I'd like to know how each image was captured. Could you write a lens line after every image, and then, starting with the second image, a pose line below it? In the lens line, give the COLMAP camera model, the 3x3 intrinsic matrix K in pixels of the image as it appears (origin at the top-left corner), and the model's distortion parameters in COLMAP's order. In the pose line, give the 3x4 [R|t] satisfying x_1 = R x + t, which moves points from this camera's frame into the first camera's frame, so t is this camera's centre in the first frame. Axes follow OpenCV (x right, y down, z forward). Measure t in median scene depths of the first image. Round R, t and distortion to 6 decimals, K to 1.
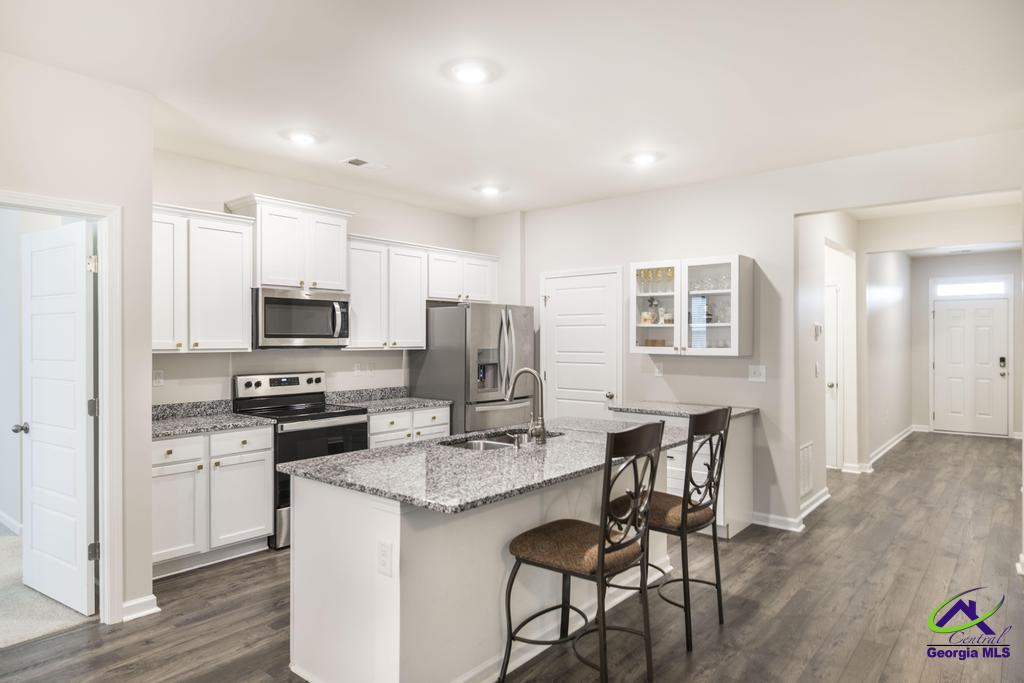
lens RADIAL K [[619.0, 0, 493.4], [0, 619.0, 342.2], [0, 0, 1]] dist [0.010172, -0.000039]
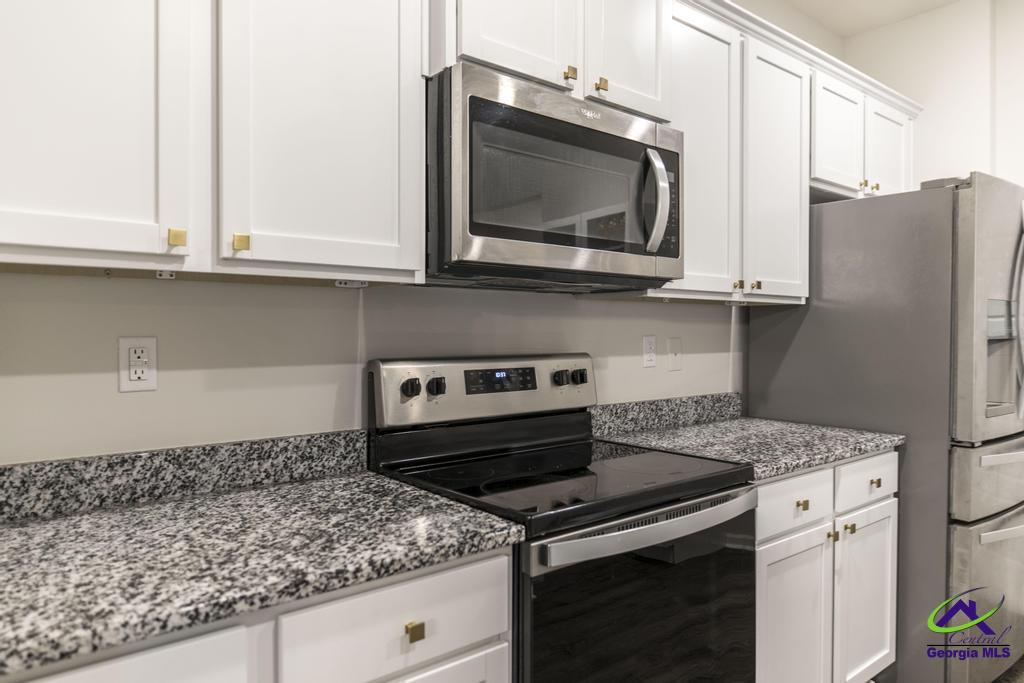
lens RADIAL K [[662.5, 0, 509.8], [0, 662.5, 335.4], [0, 0, 1]] dist [0.010019, -0.002611]
pose [[0.985096, 0.005225, -0.171923, -0.266442], [-0.004535, 0.999980, 0.004406, 0.036106], [0.171943, -0.003561, 0.985100, 0.622496]]
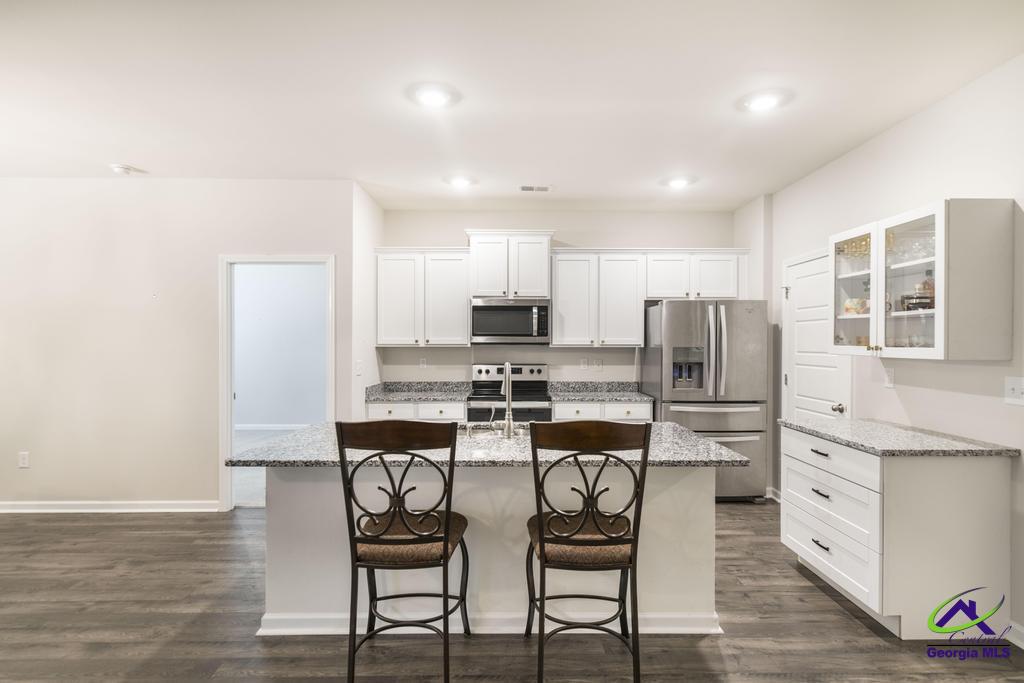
lens RADIAL K [[514.2, 0, 514.8], [0, 514.2, 345.9], [0, 0, 1]] dist [0.006897, 0.000116]
pose [[0.660129, 0.007057, -0.751119, 0.470742], [-0.004294, 0.999975, 0.005621, 0.006131], [0.751140, -0.000486, 0.660143, 0.305340]]
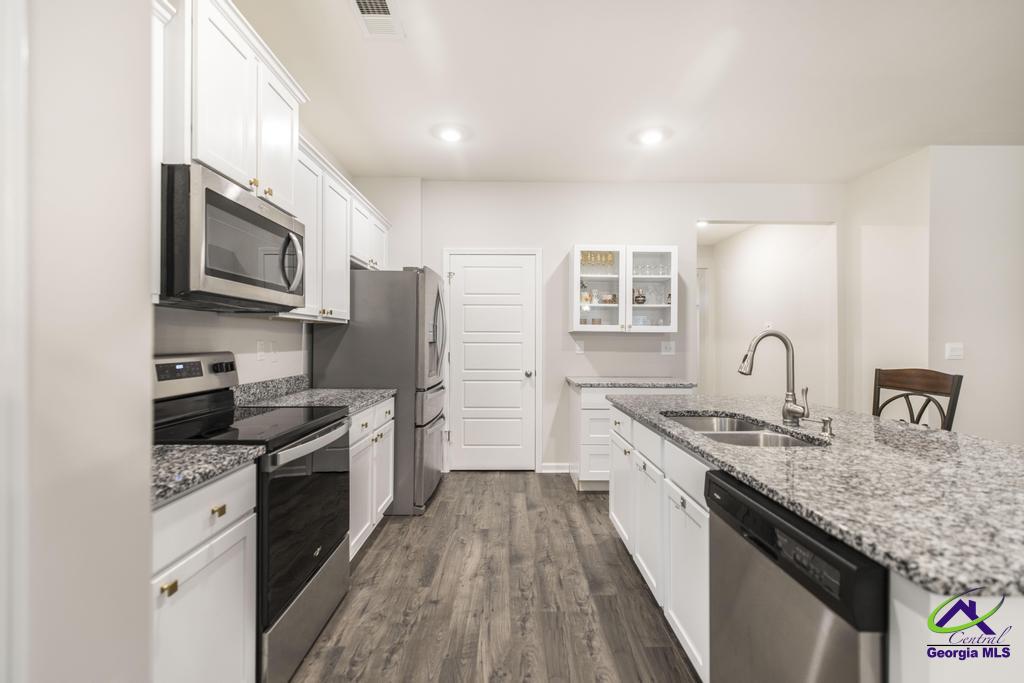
lens RADIAL K [[451.6, 0, 511.2], [0, 451.6, 339.1], [0, 0, 1]] dist [0.004128, 0.000342]
pose [[0.749999, 0.007192, 0.661400, -0.380478], [-0.003512, 0.999970, -0.006890, 0.039052], [-0.661430, 0.002844, 0.750002, 0.531778]]
